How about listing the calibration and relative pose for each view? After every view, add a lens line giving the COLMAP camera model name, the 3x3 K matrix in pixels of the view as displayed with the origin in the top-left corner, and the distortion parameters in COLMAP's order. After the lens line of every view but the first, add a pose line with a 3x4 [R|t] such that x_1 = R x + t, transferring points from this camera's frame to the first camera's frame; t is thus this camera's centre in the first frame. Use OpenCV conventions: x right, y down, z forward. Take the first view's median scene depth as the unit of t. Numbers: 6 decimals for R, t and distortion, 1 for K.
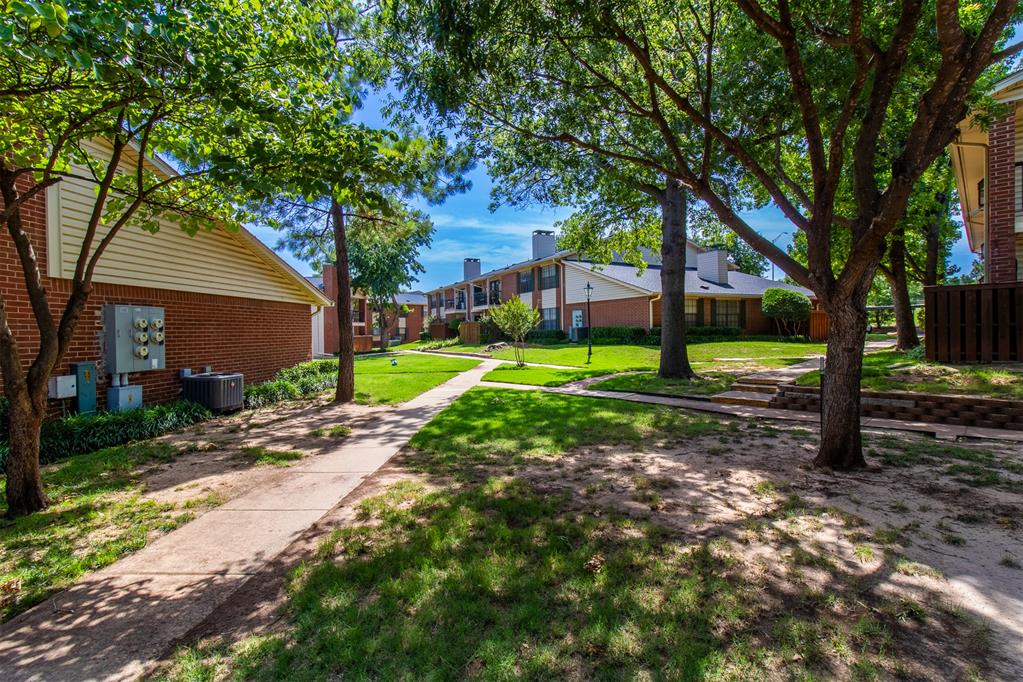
lens RADIAL K [[474.2, 0, 504.9], [0, 474.2, 329.6], [0, 0, 1]] dist [0.001886, 0.000396]
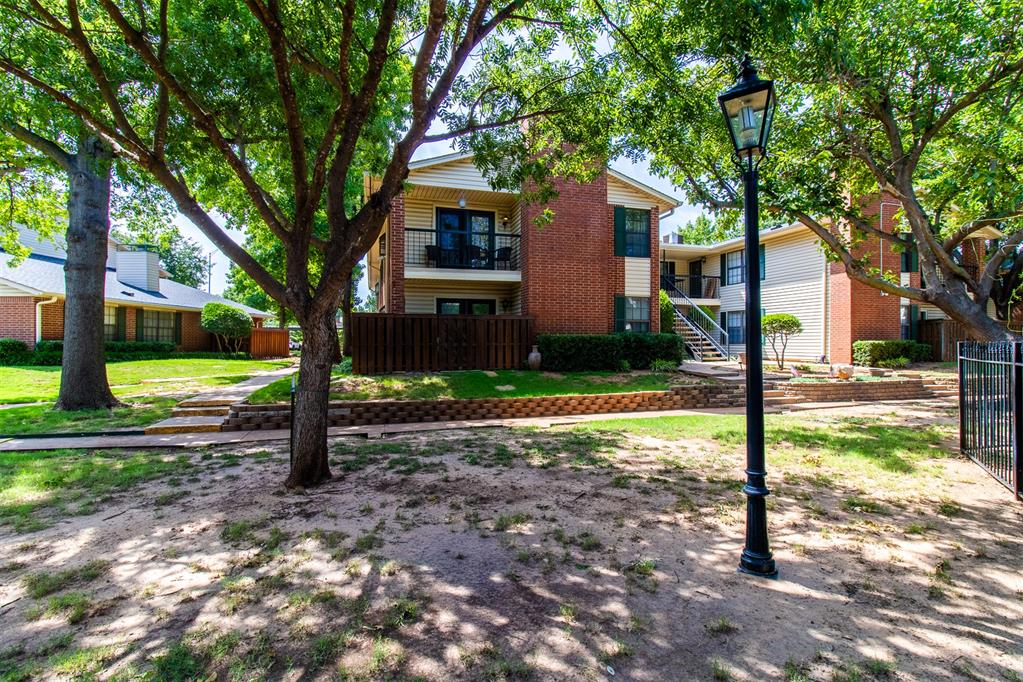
lens RADIAL K [[474.2, 0, 504.9], [0, 474.2, 329.6], [0, 0, 1]] dist [0.001886, 0.000396]
pose [[0.464445, 0.043993, 0.884509, -0.003038], [-0.012742, 0.998994, -0.042996, 0.001308], [-0.885510, 0.008699, 0.464538, 0.102272]]
